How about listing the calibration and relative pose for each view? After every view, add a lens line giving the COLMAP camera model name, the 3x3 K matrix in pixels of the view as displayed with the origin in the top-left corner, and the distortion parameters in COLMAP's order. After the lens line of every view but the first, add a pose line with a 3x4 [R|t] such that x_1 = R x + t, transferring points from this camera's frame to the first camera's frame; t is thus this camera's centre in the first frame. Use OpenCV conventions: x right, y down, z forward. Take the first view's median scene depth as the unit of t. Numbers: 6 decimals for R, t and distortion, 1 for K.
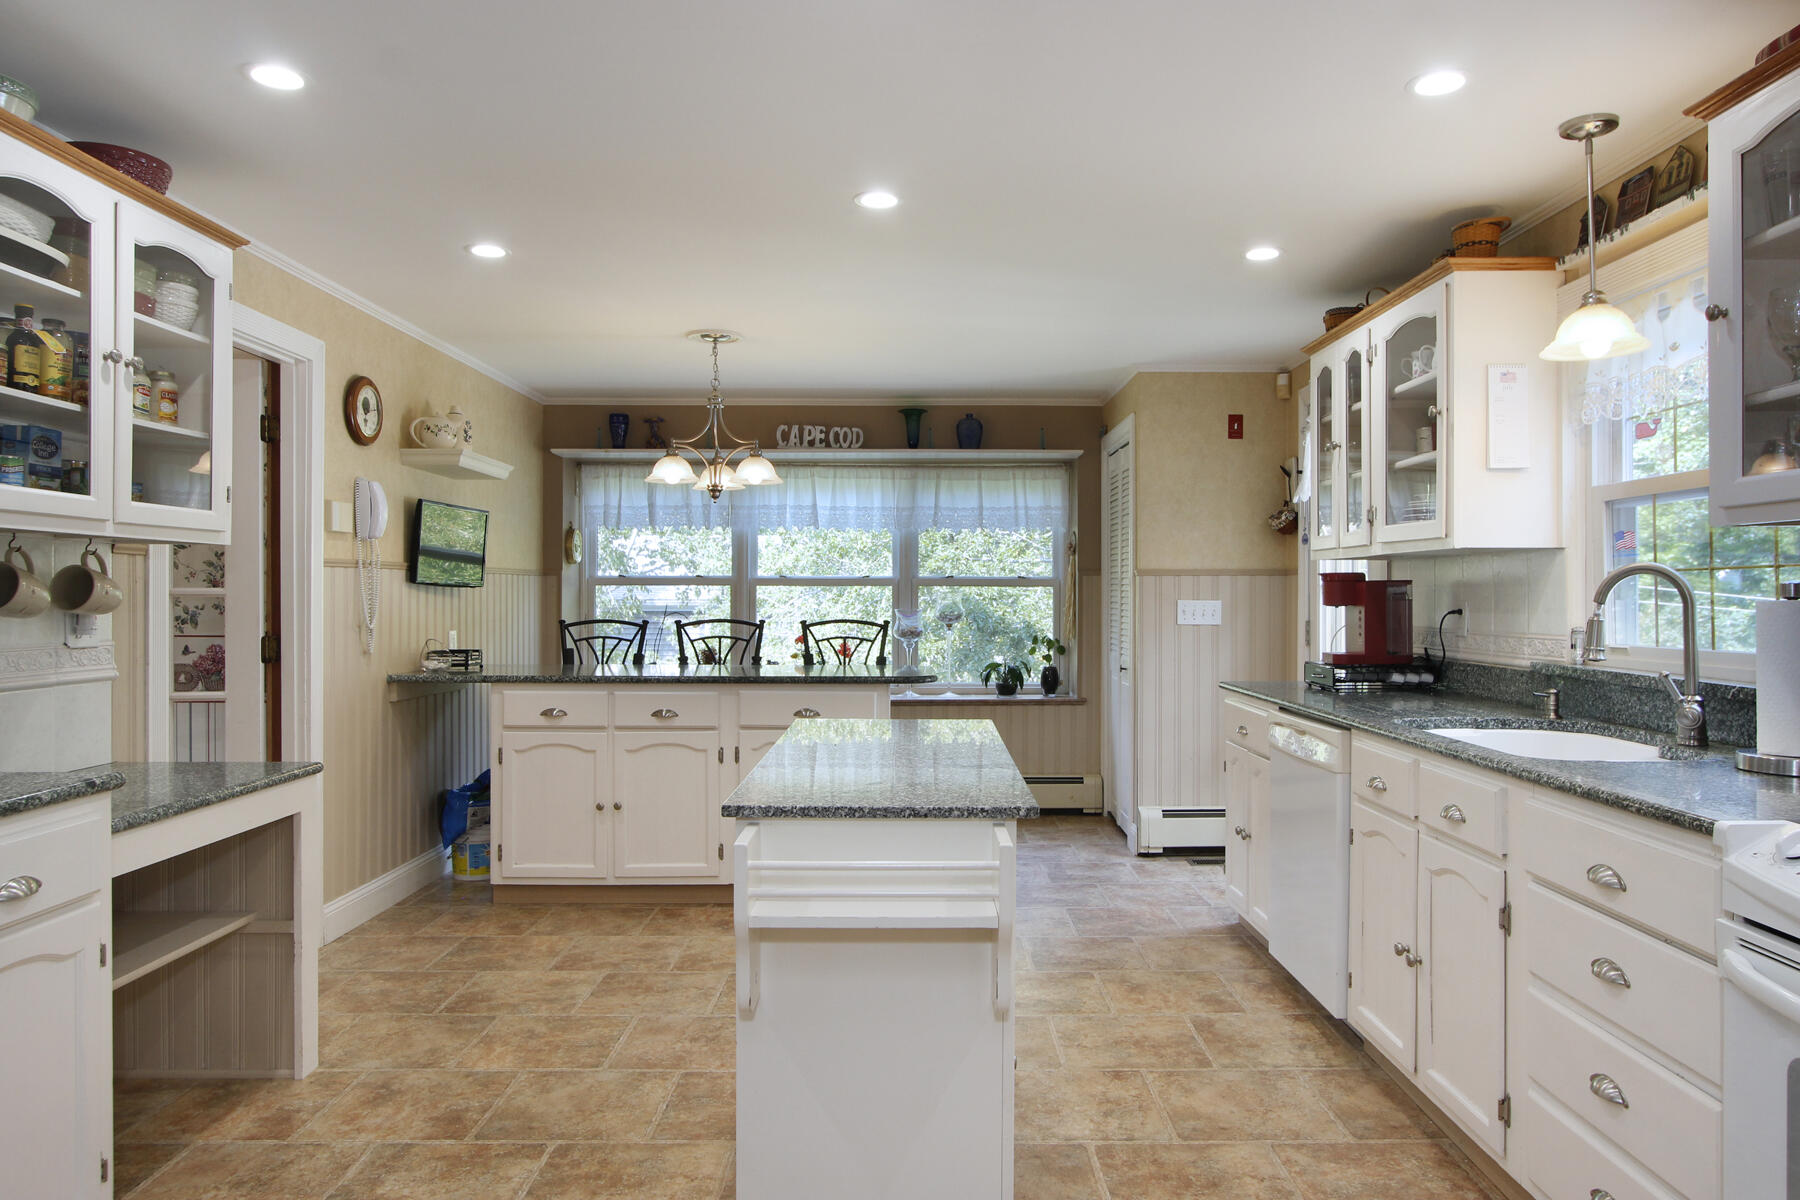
lens RADIAL K [[1174.5, 0, 901.5], [0, 1174.5, 636.1], [0, 0, 1]] dist [-0.029826, 0.054944]
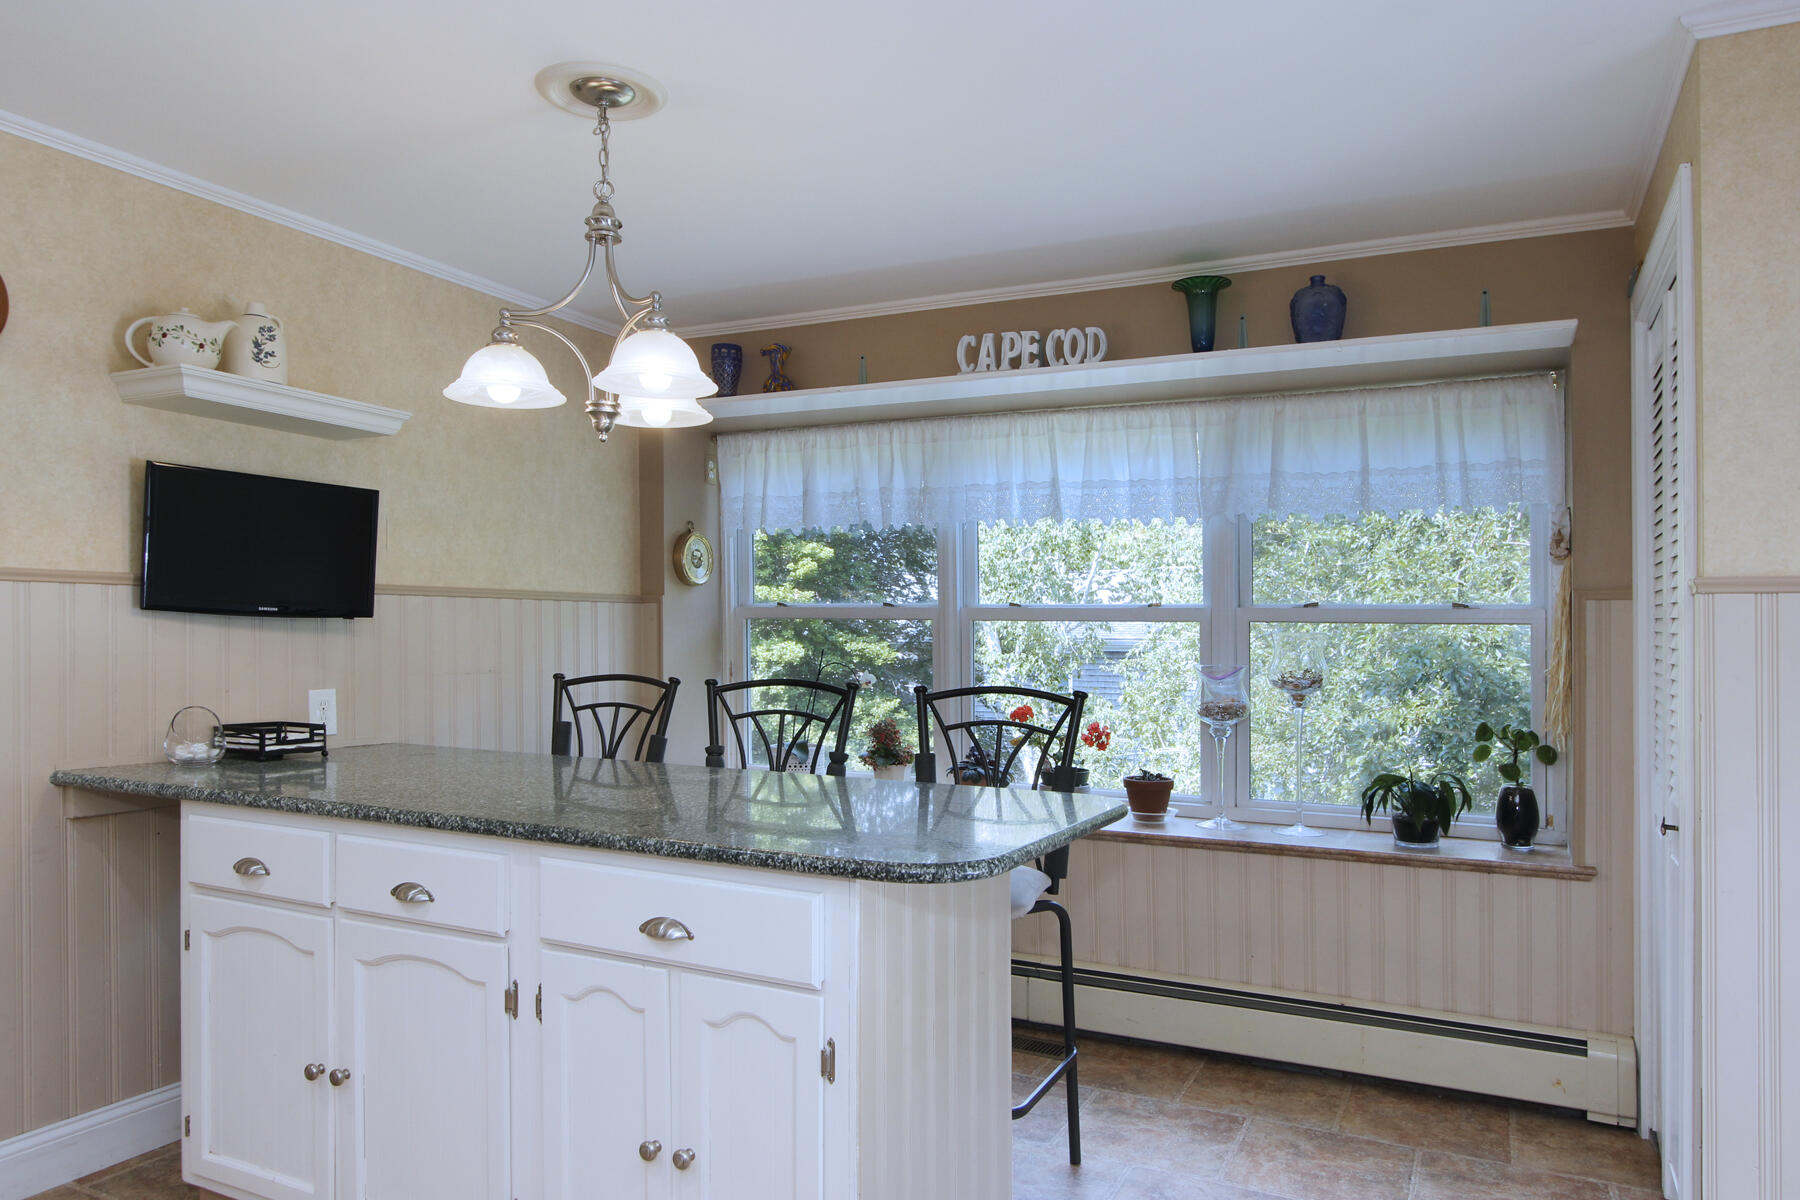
lens RADIAL K [[1174.5, 0, 901.5], [0, 1174.5, 636.1], [0, 0, 1]] dist [-0.029826, 0.054944]
pose [[0.892622, 0.010076, -0.450693, 0.125588], [-0.025025, 0.999316, -0.027222, -0.019108], [0.450110, 0.035578, 0.892264, 0.484444]]
